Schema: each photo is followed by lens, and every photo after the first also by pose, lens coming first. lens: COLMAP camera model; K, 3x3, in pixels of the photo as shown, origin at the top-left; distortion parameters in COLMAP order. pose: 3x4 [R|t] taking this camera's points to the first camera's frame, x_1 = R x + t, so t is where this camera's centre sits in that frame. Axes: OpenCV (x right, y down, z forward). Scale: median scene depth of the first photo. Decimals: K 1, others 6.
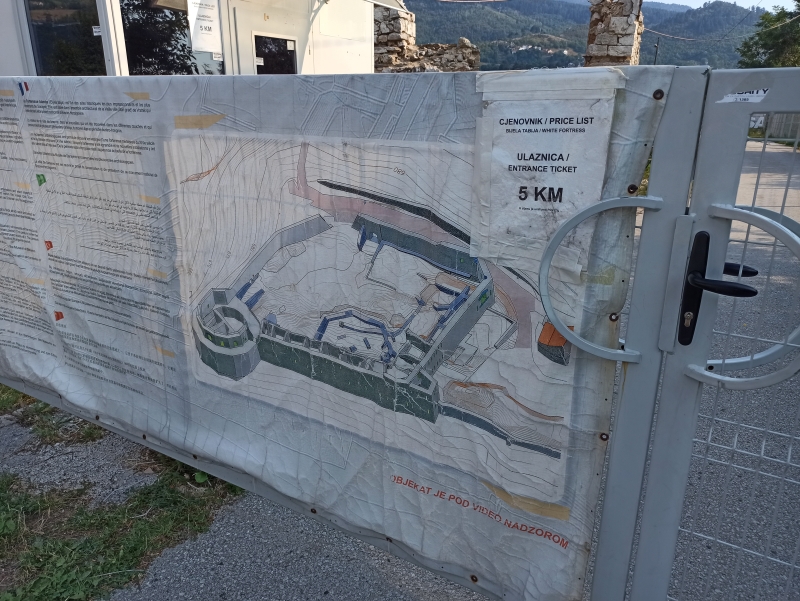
lens RADIAL K [[584.4, 0, 400.0], [0, 584.4, 300.5], [0, 0, 1]] dist [0.037099, -0.026406]
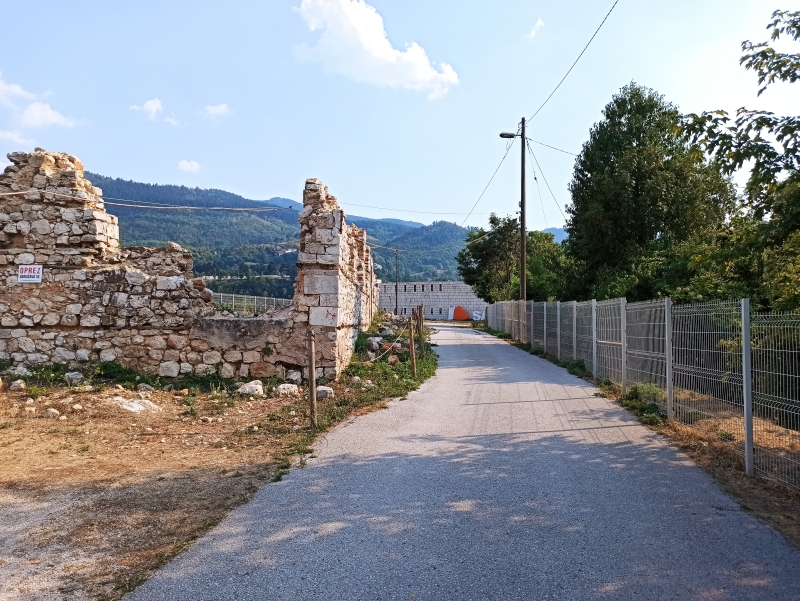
lens RADIAL K [[584.4, 0, 400.0], [0, 584.4, 300.5], [0, 0, 1]] dist [0.037099, -0.026406]
pose [[0.931852, -0.006083, 0.362788, 0.104892], [0.120128, 0.948644, -0.292651, -0.036728], [-0.342377, 0.316288, 0.884726, 0.068386]]
